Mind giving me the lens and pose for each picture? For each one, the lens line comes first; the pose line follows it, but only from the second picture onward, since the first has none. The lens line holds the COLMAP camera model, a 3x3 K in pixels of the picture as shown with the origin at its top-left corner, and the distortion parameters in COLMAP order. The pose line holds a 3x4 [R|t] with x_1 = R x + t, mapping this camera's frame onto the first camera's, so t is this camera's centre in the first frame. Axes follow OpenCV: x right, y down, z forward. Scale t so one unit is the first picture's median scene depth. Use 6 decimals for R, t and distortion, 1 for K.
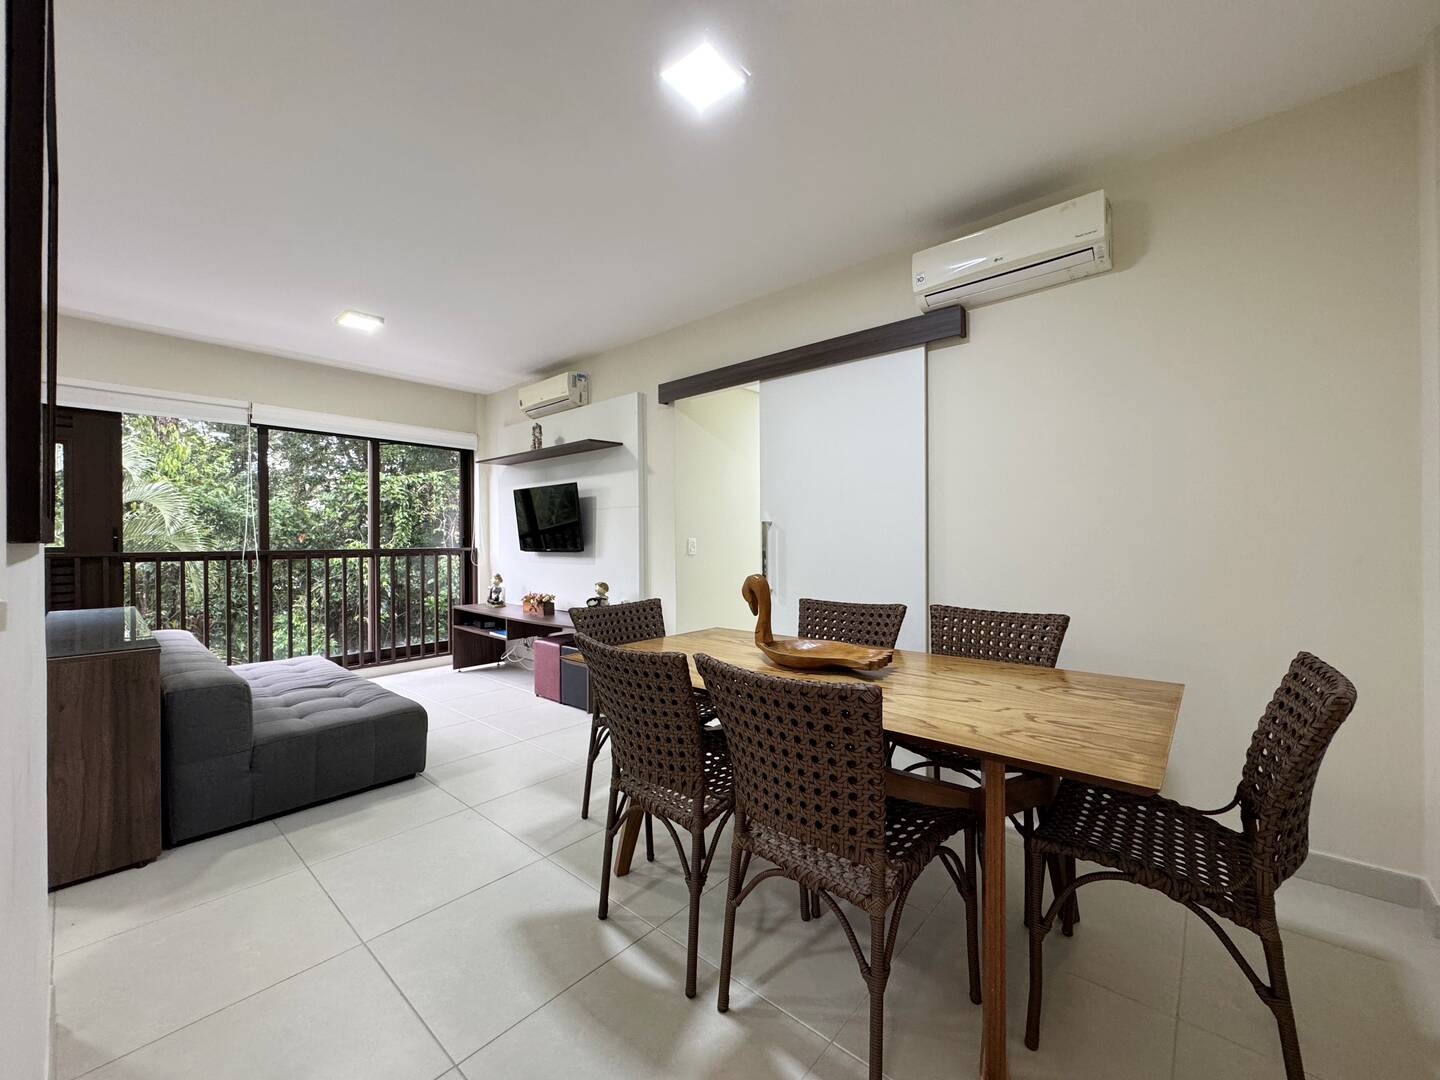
lens RADIAL K [[572.2, 0, 721.7], [0, 572.2, 539.0], [0, 0, 1]] dist [-0.005436, 0.000802]
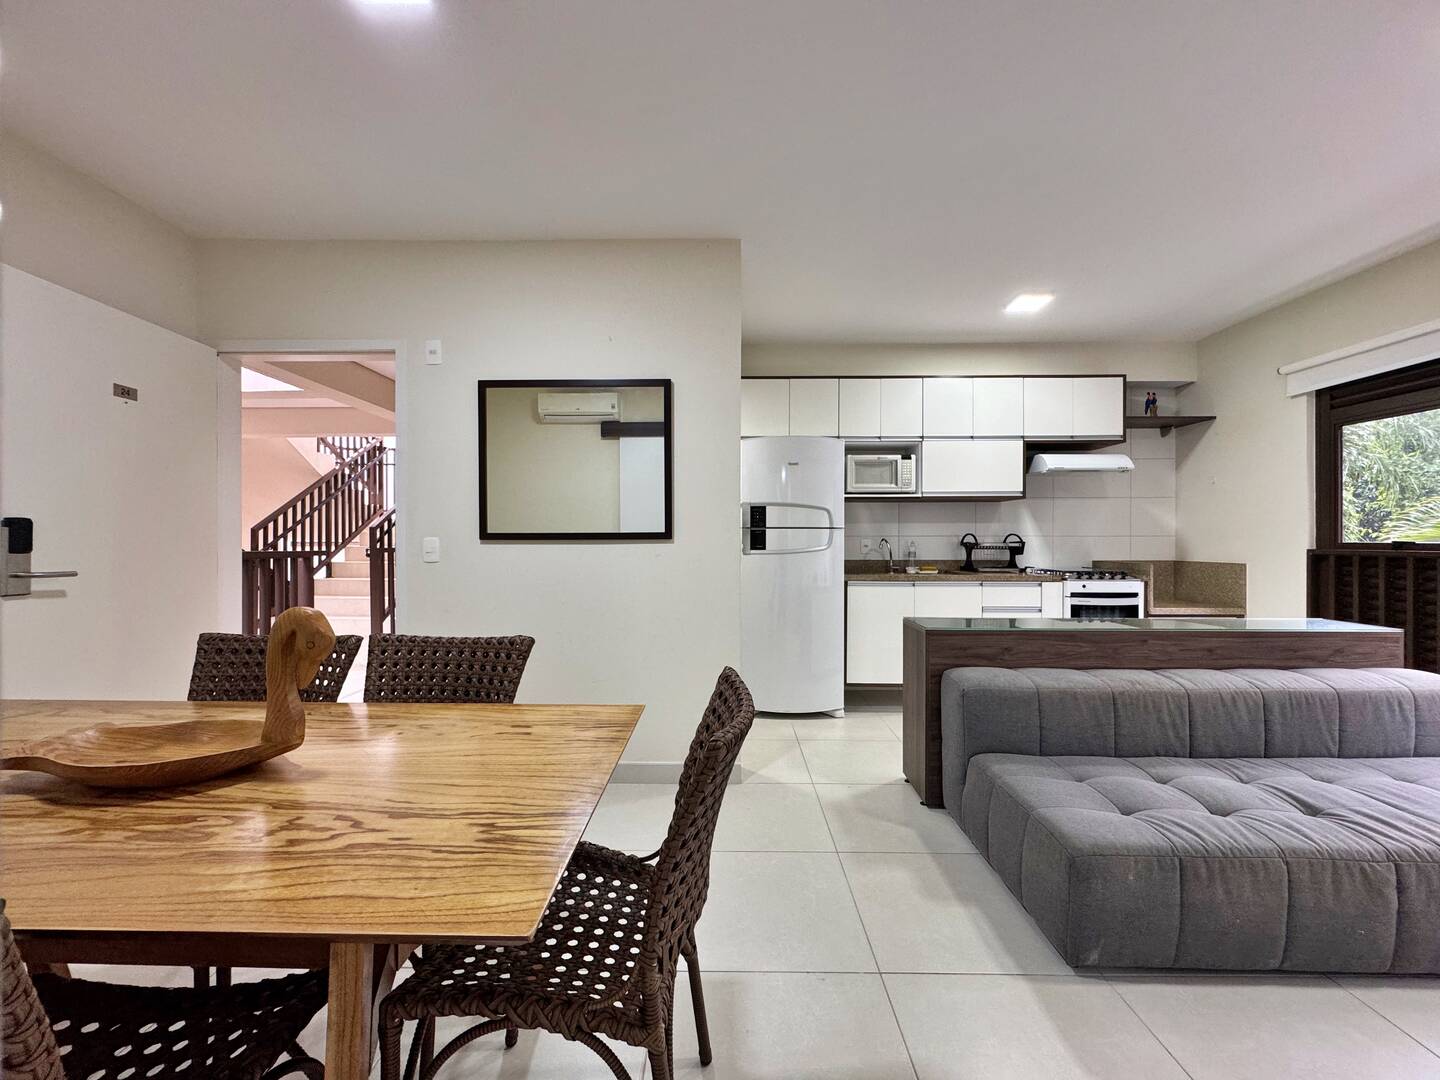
lens RADIAL K [[572.2, 0, 719.1], [0, 572.2, 538.2], [0, 0, 1]] dist [-0.005436, 0.000802]
pose [[-0.761346, 0.005491, -0.648323, 0.056581], [0.006413, 0.999979, 0.000937, -0.000114], [0.648314, -0.003444, -0.761365, 0.882102]]
